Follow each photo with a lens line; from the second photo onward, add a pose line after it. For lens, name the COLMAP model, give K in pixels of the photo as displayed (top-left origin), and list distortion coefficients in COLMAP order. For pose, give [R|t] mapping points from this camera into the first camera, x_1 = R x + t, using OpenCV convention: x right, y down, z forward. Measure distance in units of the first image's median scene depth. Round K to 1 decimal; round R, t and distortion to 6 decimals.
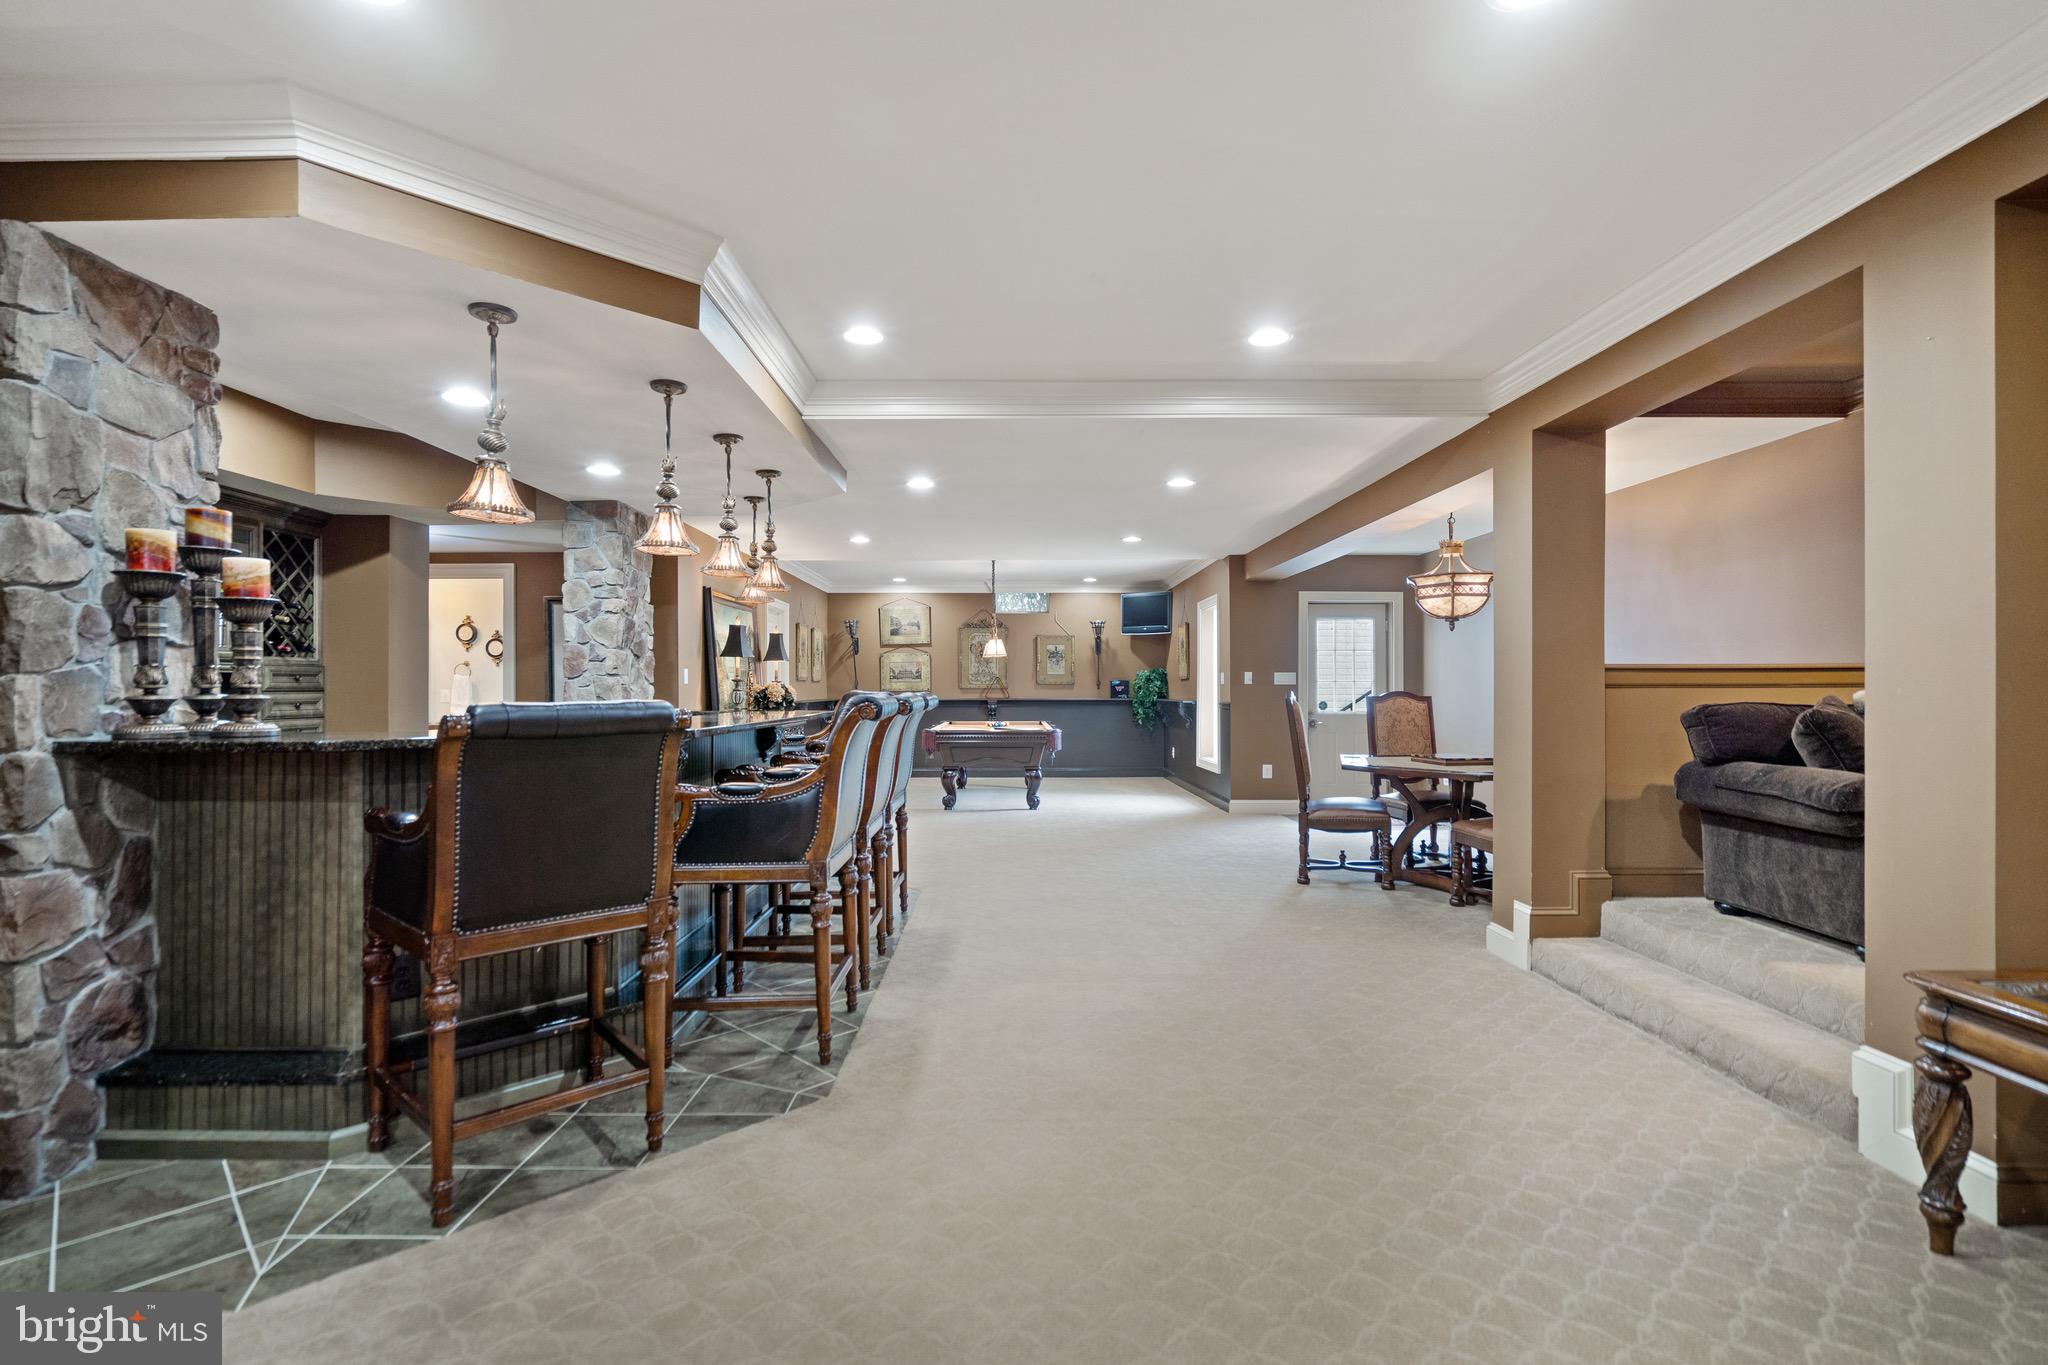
lens RADIAL K [[953.5, 0, 1015.6], [0, 953.5, 680.6], [0, 0, 1]] dist [0.001006, 0.001077]
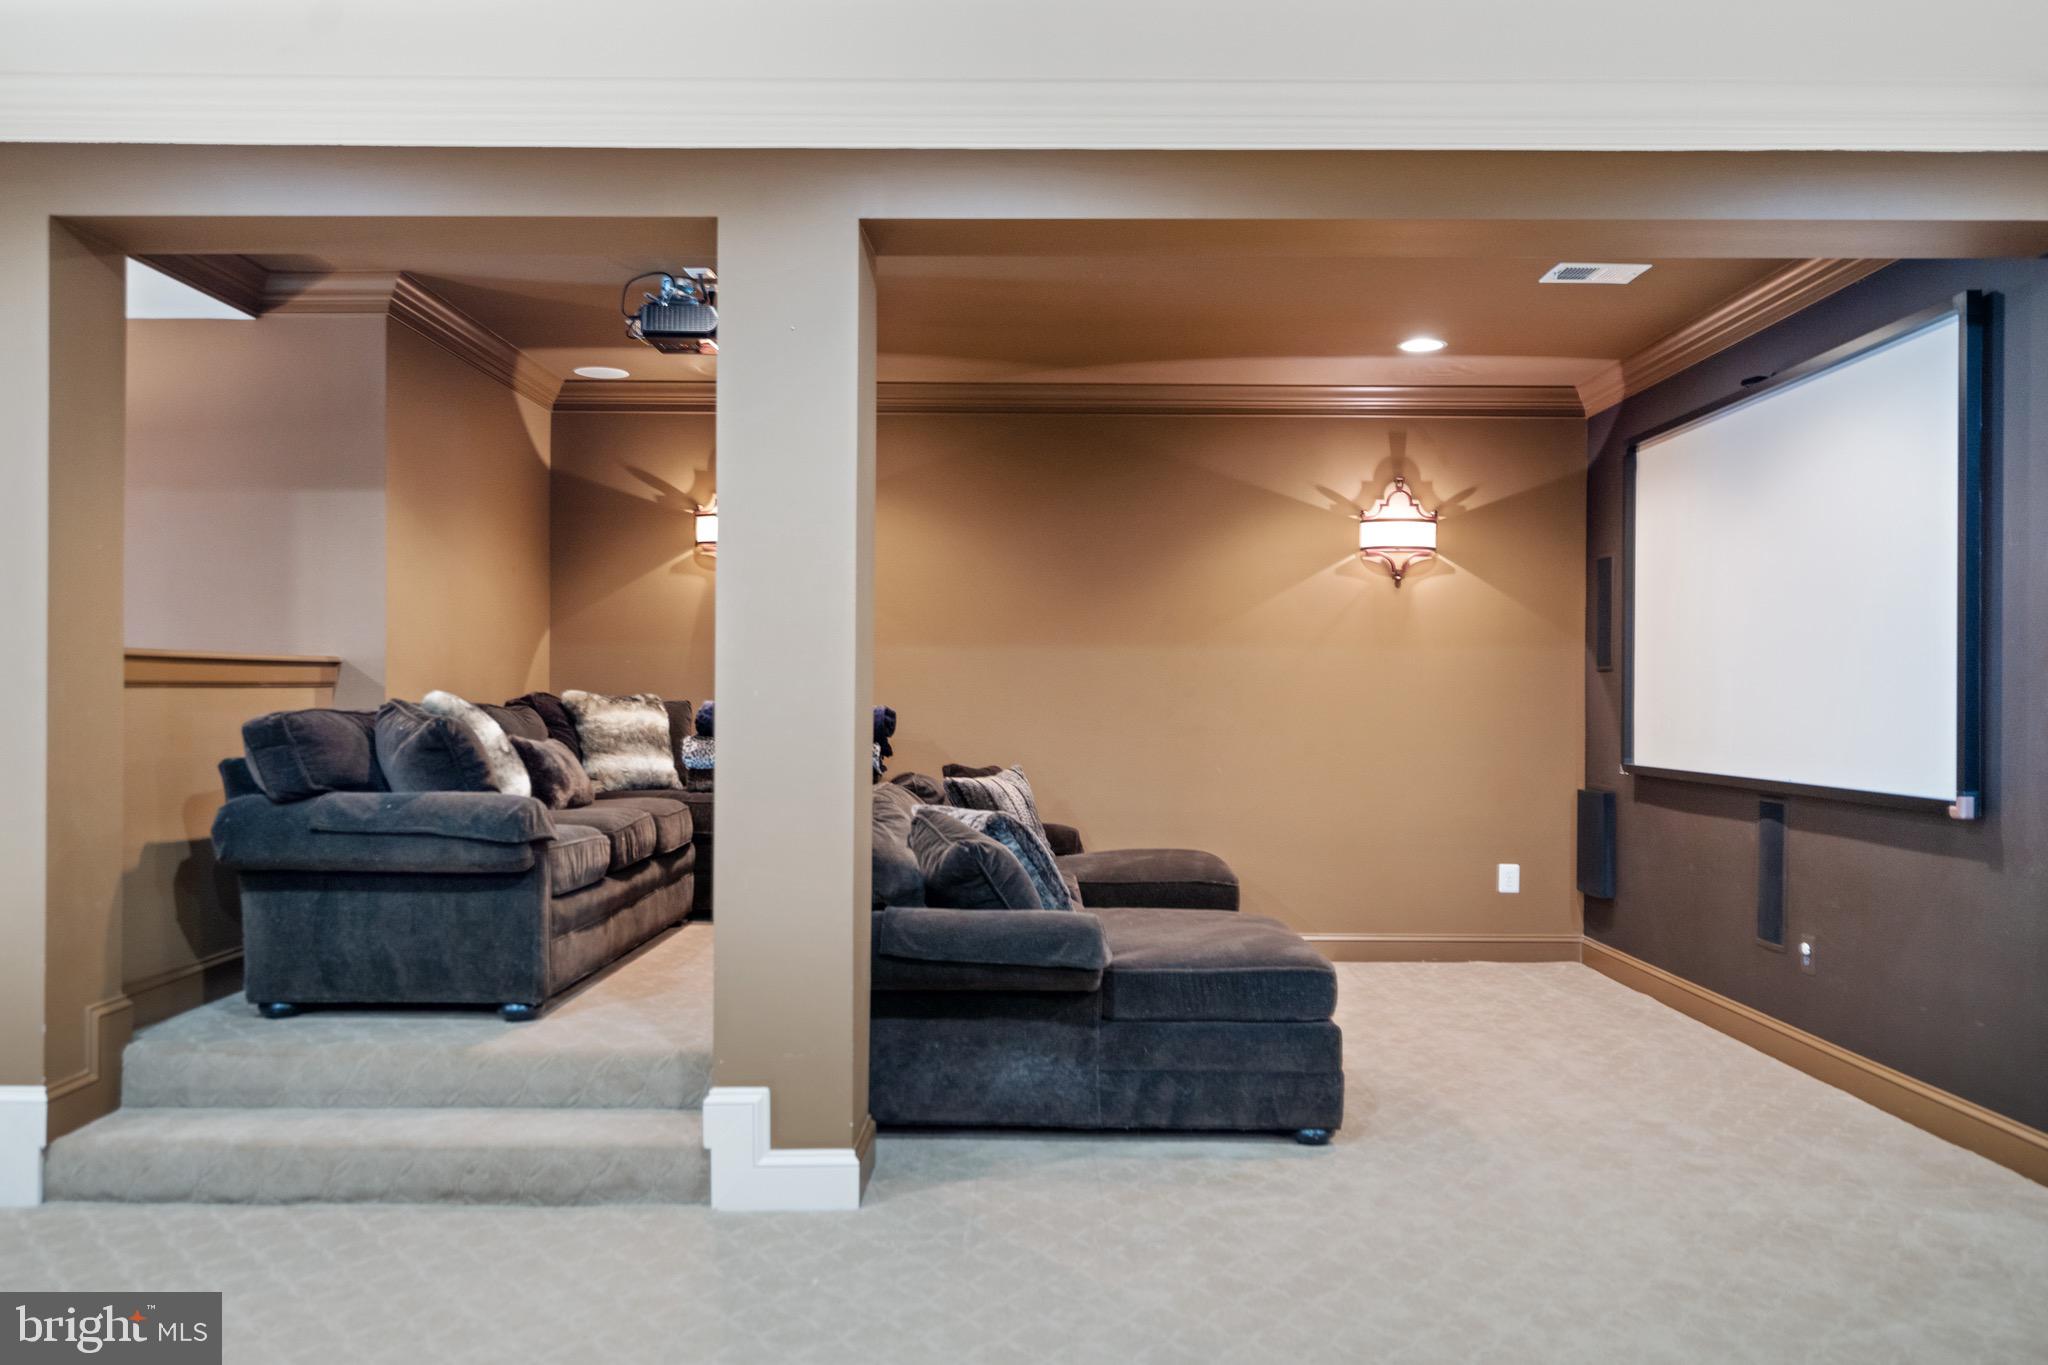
lens RADIAL K [[1537.9, 0, 1028.4], [0, 1537.9, 687.7], [0, 0, 1]] dist [0.007752, 0.002762]
pose [[-0.008254, 0.011763, 0.999897, -0.412408], [-0.016645, 0.999791, -0.011900, 0.012339], [-0.999827, -0.016742, -0.008057, 0.523624]]
